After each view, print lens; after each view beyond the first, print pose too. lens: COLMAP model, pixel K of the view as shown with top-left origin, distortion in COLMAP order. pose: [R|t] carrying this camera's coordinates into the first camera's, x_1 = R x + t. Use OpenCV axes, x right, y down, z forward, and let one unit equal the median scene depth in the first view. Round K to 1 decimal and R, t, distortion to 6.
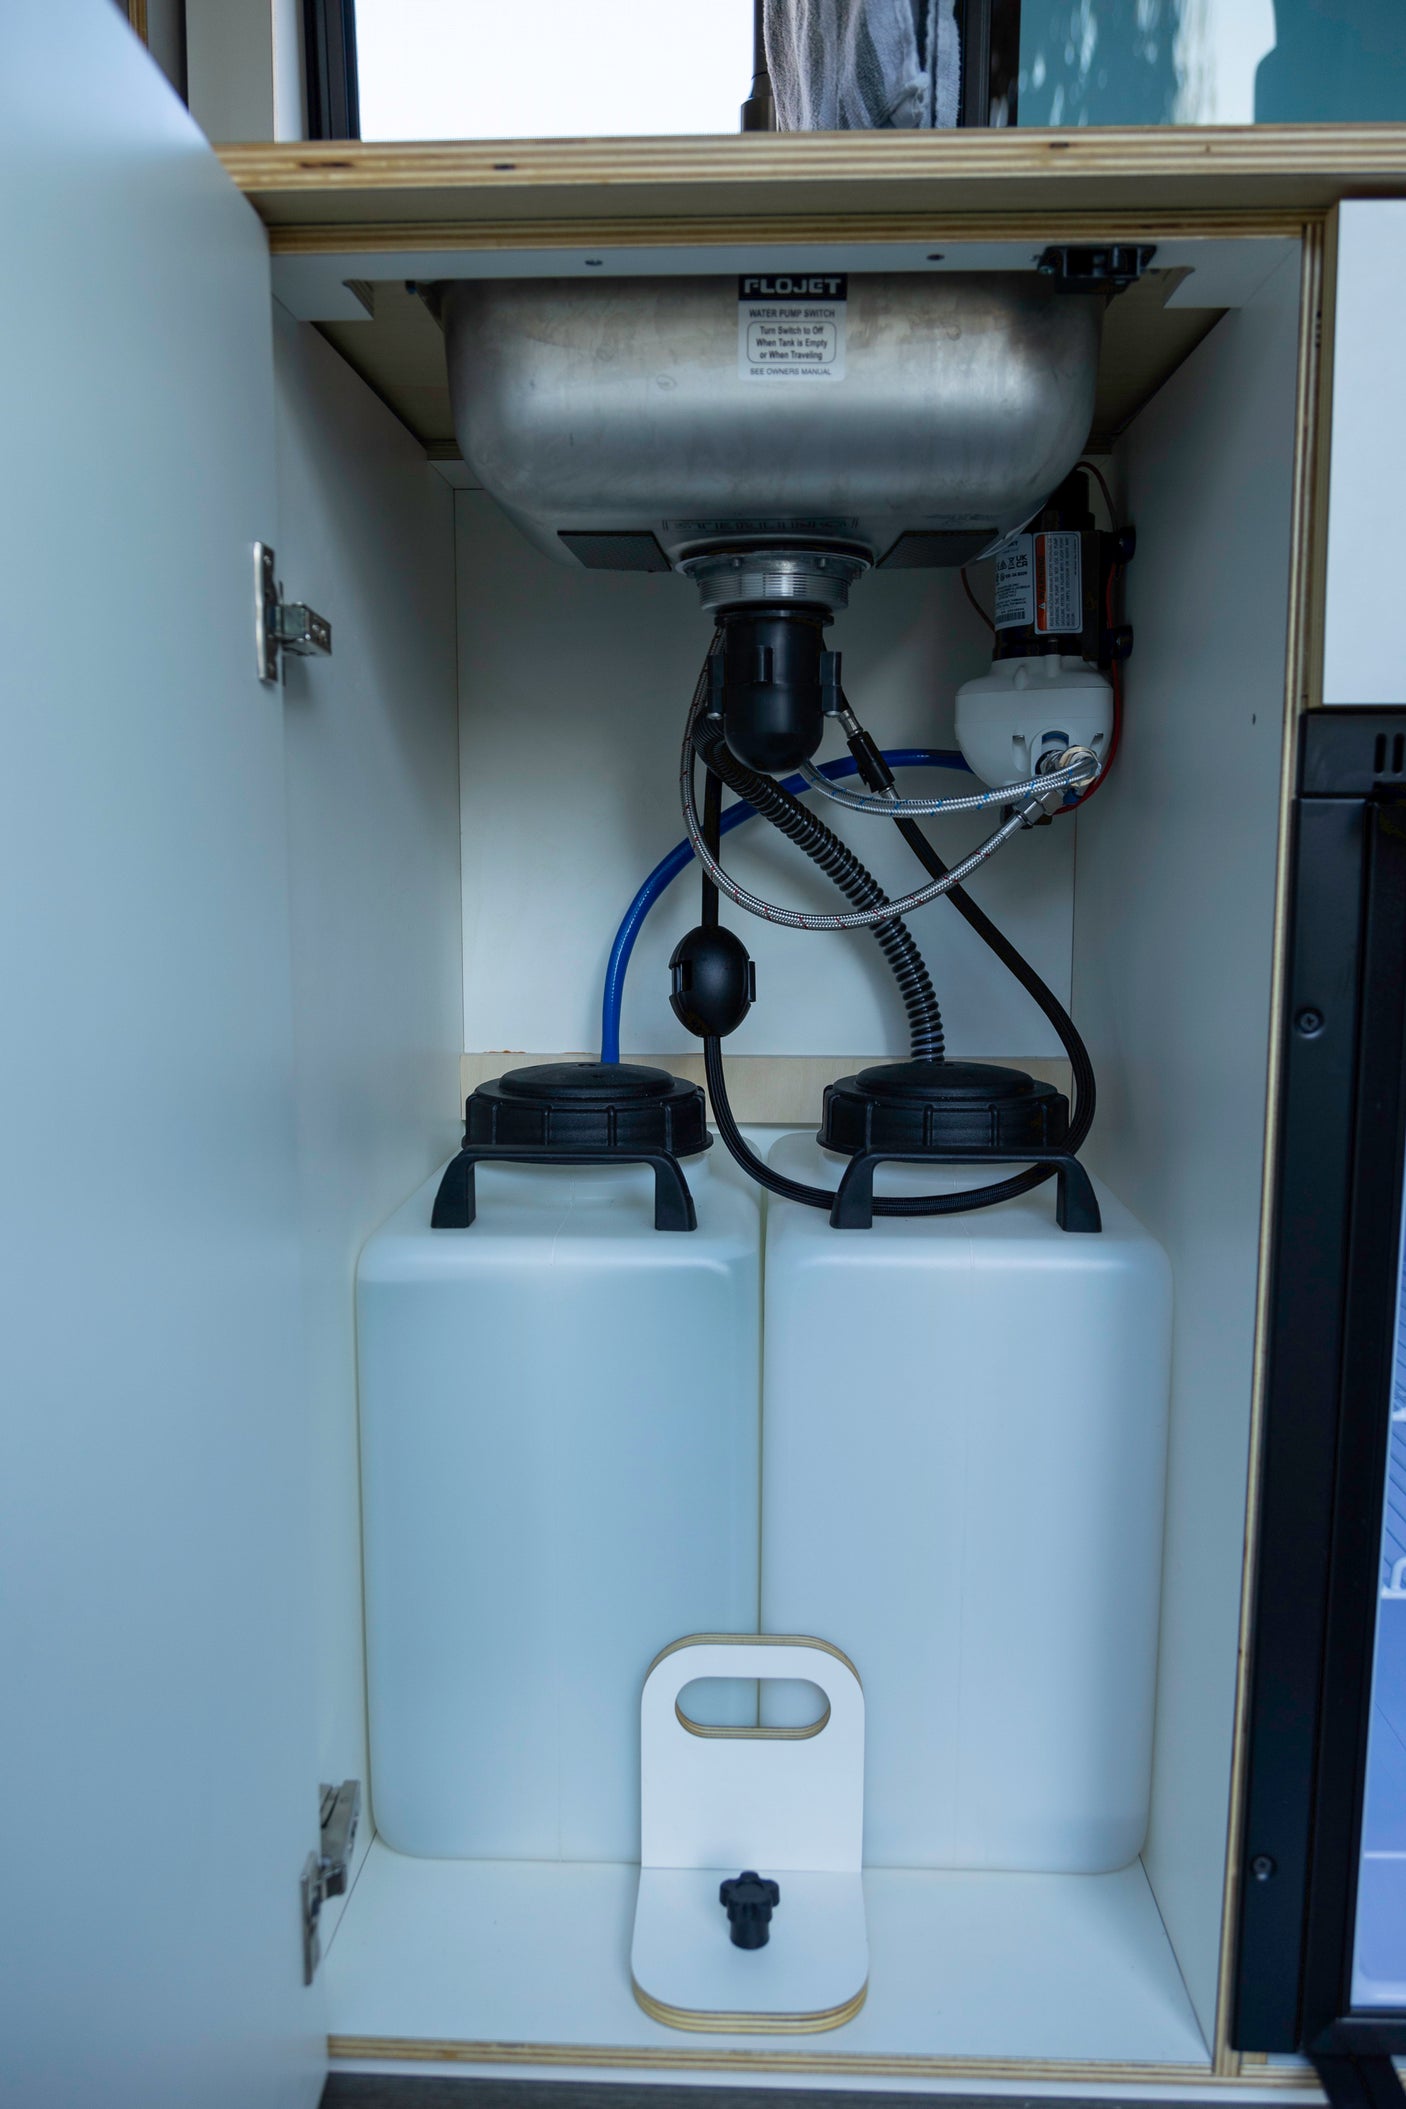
lens RADIAL K [[1444.2, 0, 704.7], [0, 1444.2, 1051.0], [0, 0, 1]] dist [-0.002064, 0.000396]
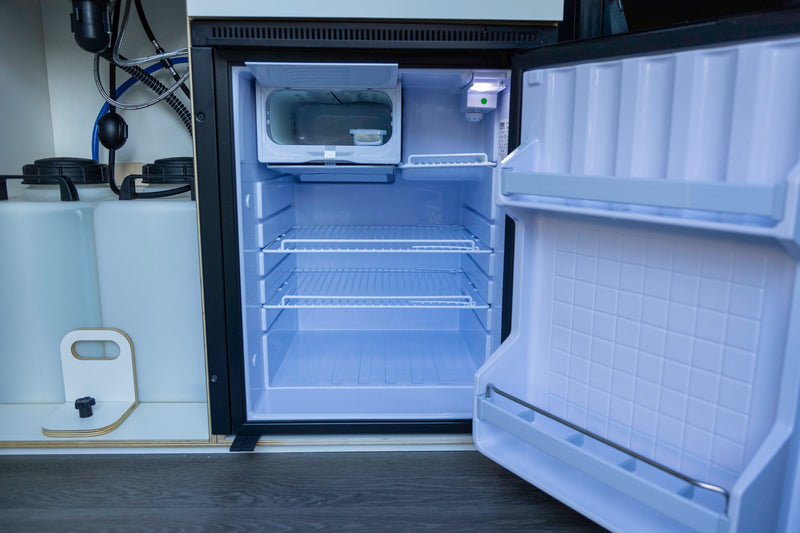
lens RADIAL K [[547.8, 0, 399.3], [0, 547.8, 267.9], [0, 0, 1]] dist [-0.002064, 0.000396]
pose [[0.998845, -0.006974, 0.047537, 0.656225], [0.003755, 0.997714, 0.067475, 0.195065], [-0.047899, -0.067218, 0.996588, -0.237583]]
